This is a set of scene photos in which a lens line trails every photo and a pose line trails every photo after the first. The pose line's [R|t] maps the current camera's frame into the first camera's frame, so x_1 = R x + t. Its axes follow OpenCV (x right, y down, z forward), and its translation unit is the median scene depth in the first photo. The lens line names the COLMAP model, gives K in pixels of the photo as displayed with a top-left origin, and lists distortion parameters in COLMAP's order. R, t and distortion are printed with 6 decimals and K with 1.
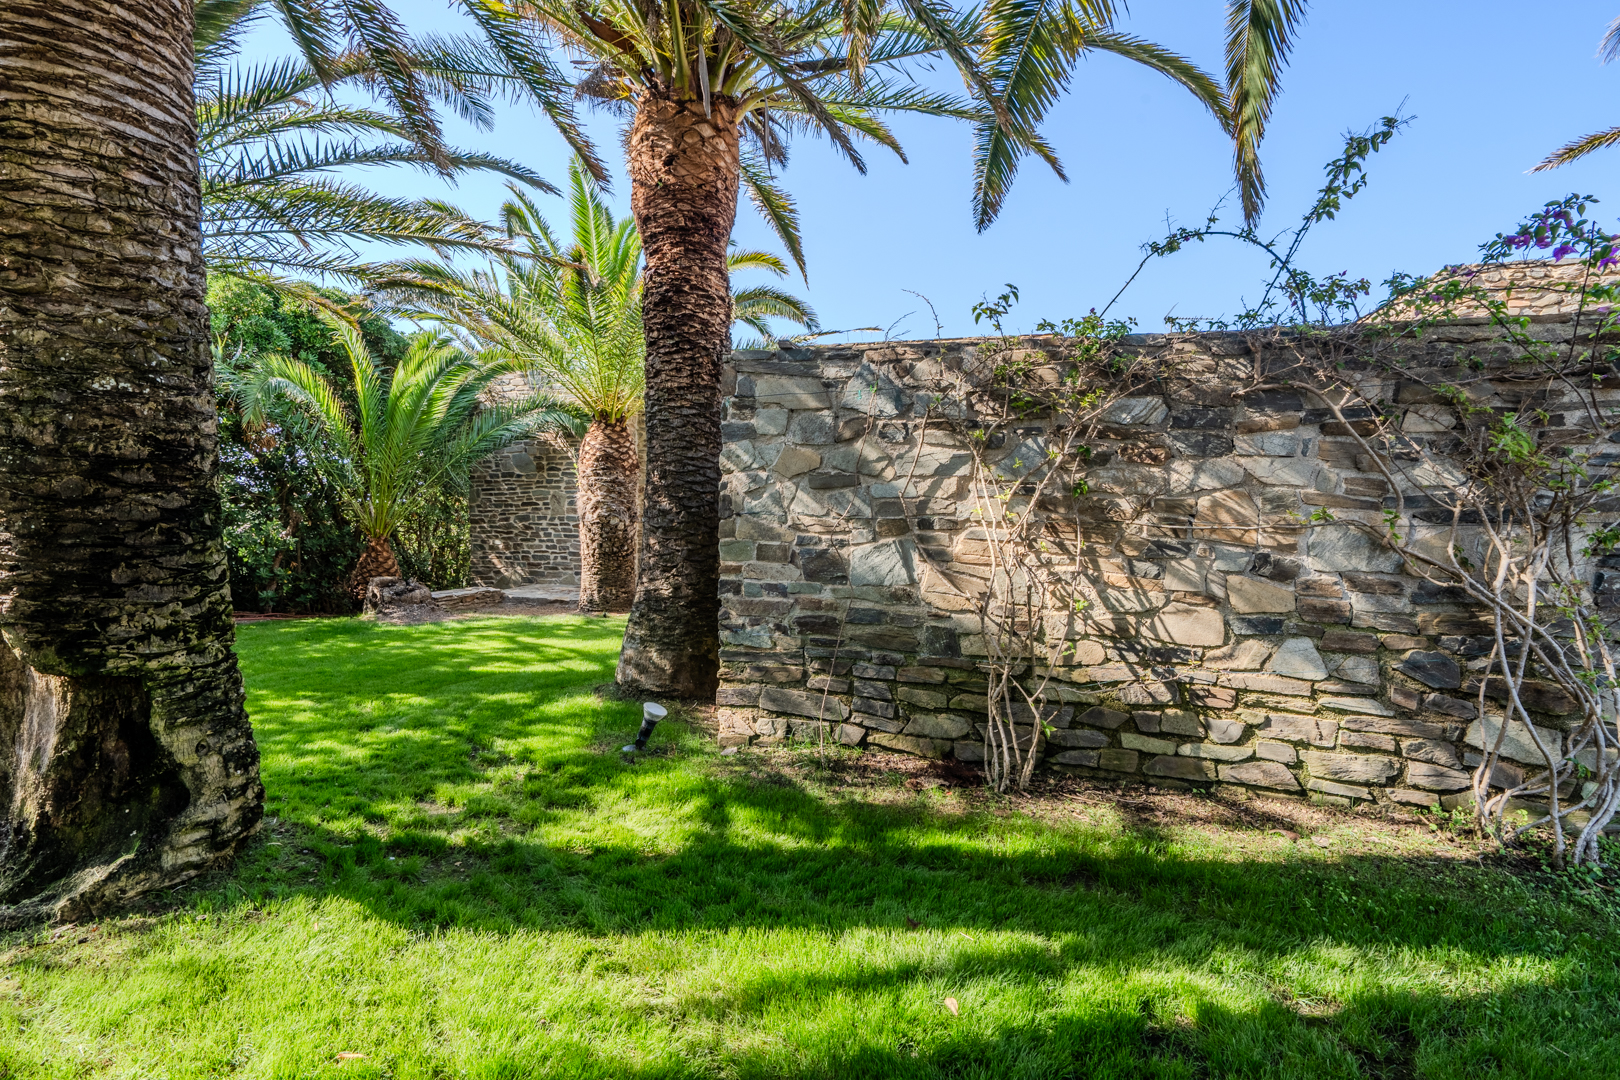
lens RADIAL K [[730.8, 0, 802.9], [0, 730.8, 545.4], [0, 0, 1]] dist [-0.005844, 0.002949]
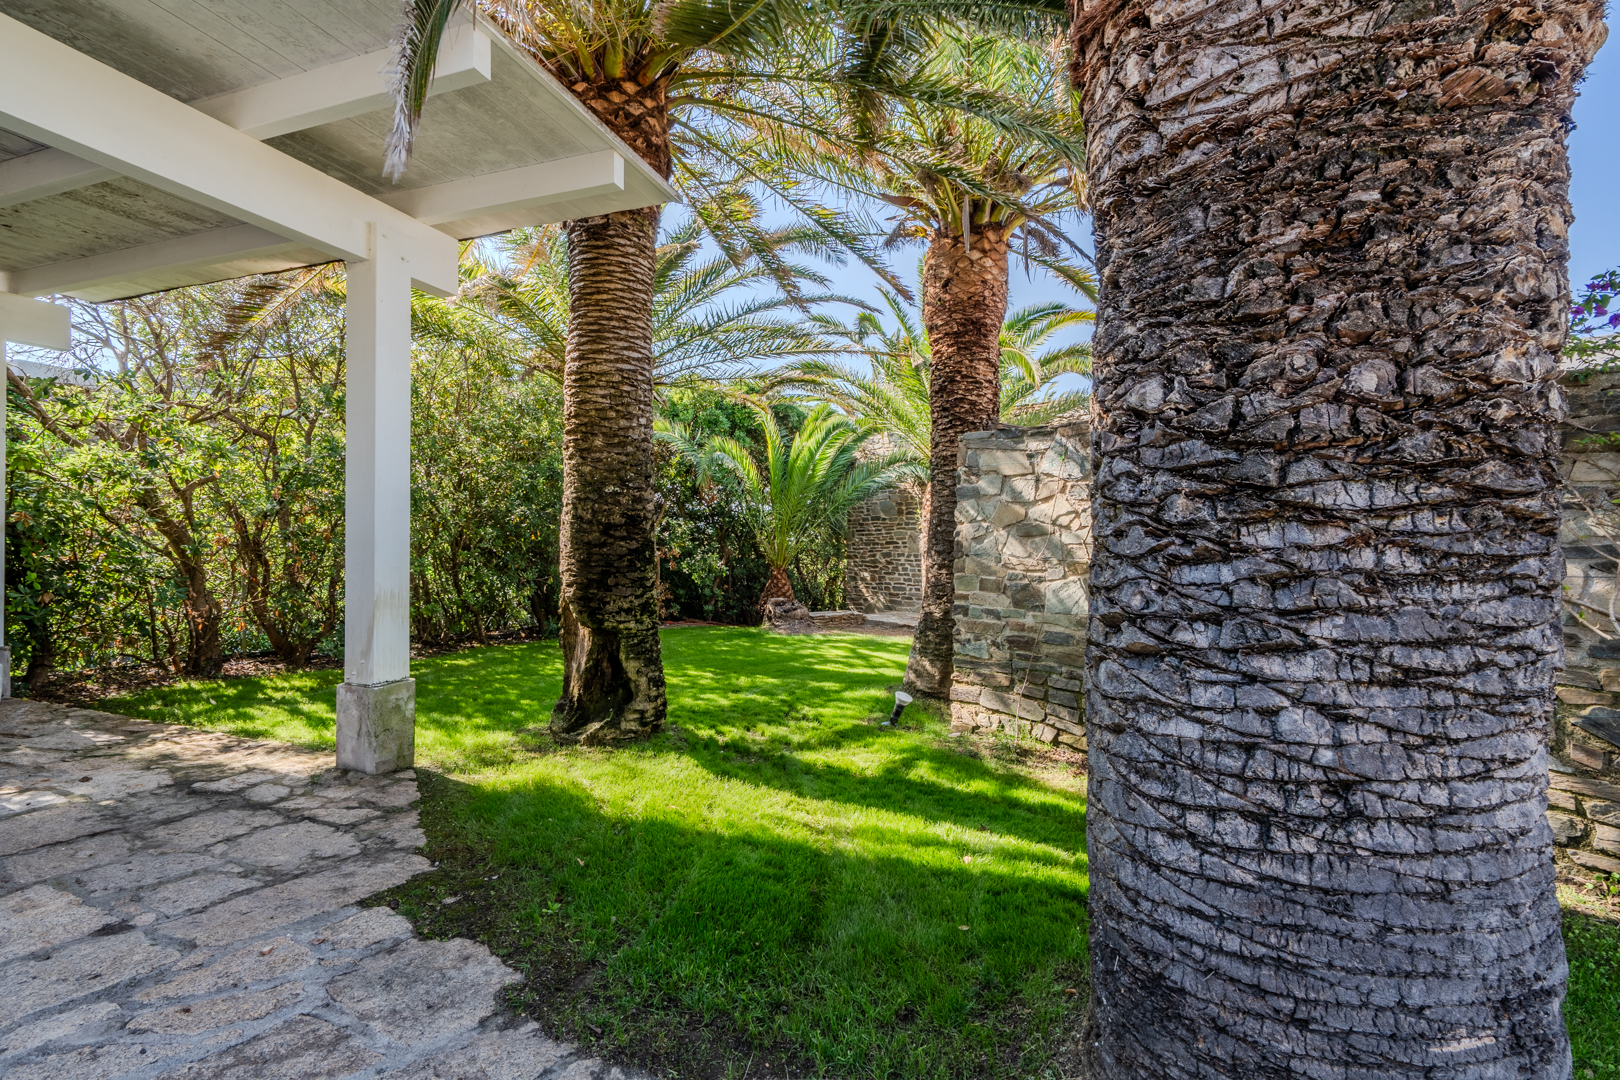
lens RADIAL K [[730.8, 0, 799.0], [0, 730.8, 545.6], [0, 0, 1]] dist [-0.005844, 0.002949]
pose [[0.859212, 0.007328, -0.511567, 0.332710], [-0.033174, 0.998591, -0.041413, 0.004987], [0.510543, 0.052553, 0.858245, -0.293308]]
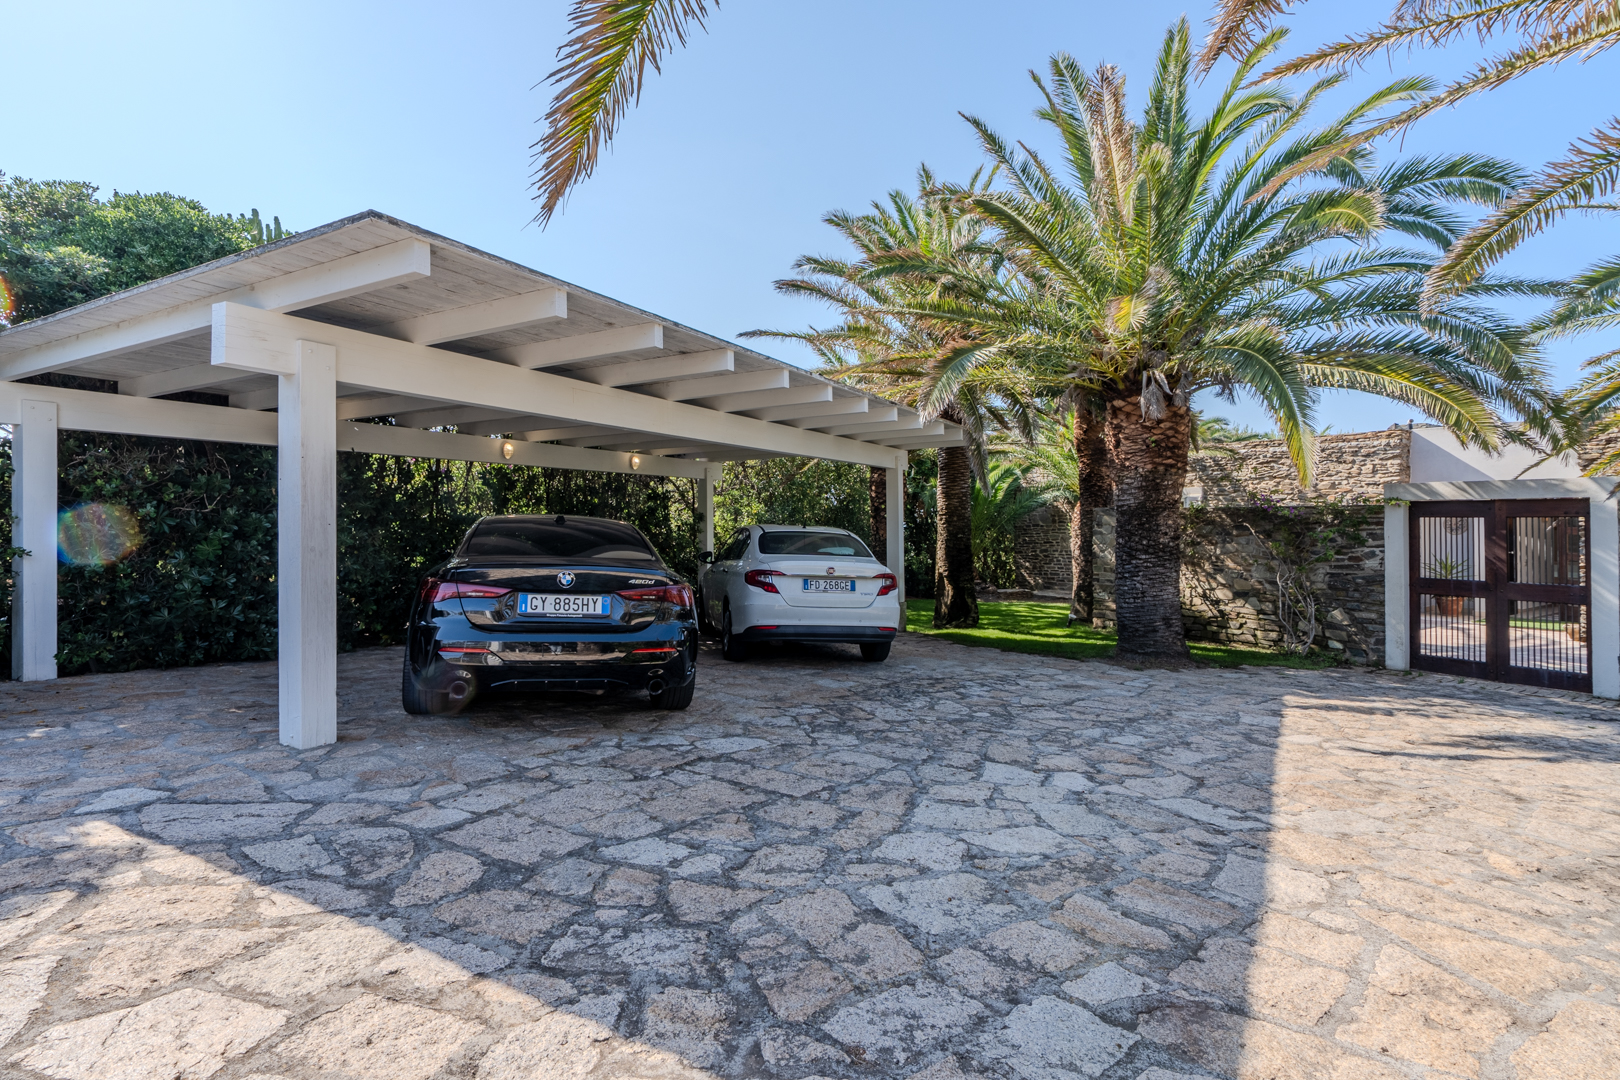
lens RADIAL K [[800.2, 0, 775.8], [0, 800.2, 533.0], [0, 0, 1]] dist [-0.005127, 0.001159]
pose [[0.759835, -0.006309, -0.650085, 1.178325], [-0.022814, 0.999078, -0.036362, 0.010442], [0.649716, 0.042460, 0.758991, -2.741721]]
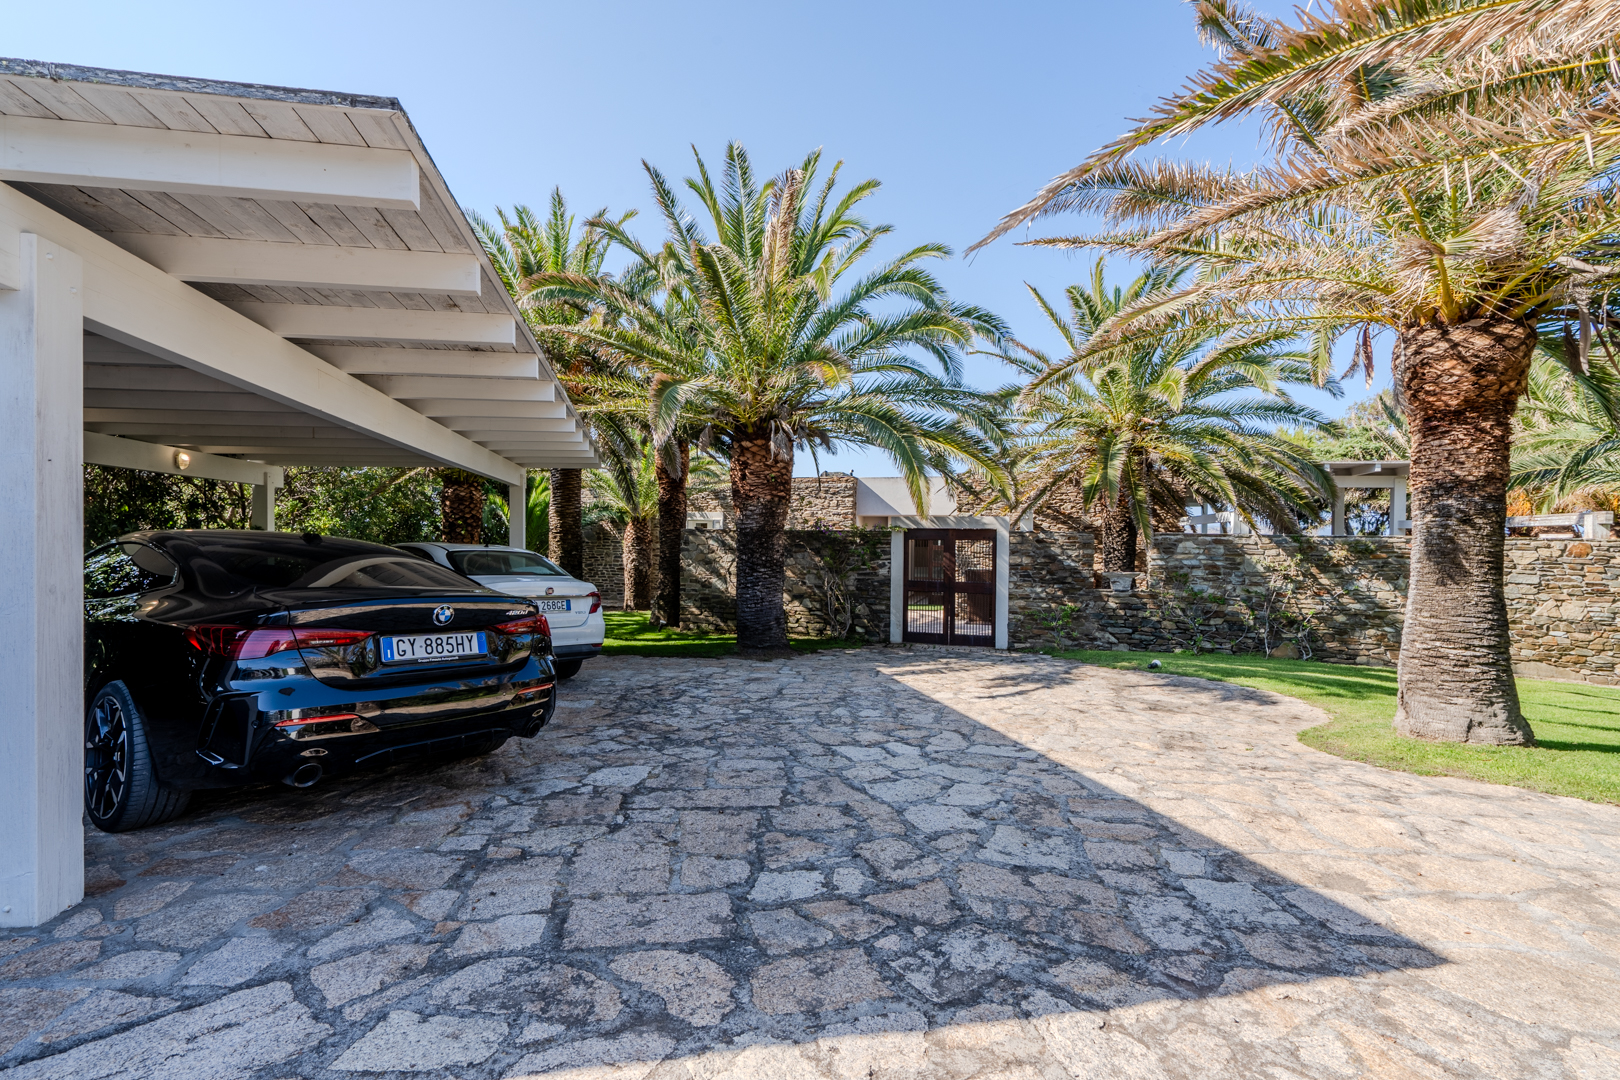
lens RADIAL K [[730.8, 0, 797.5], [0, 730.8, 562.4], [0, 0, 1]] dist [-0.005844, 0.002949]
pose [[0.999976, -0.006391, -0.002541, 0.530578], [0.006334, 0.999738, -0.021995, 0.000893], [0.002681, 0.021979, 0.999755, -2.941048]]
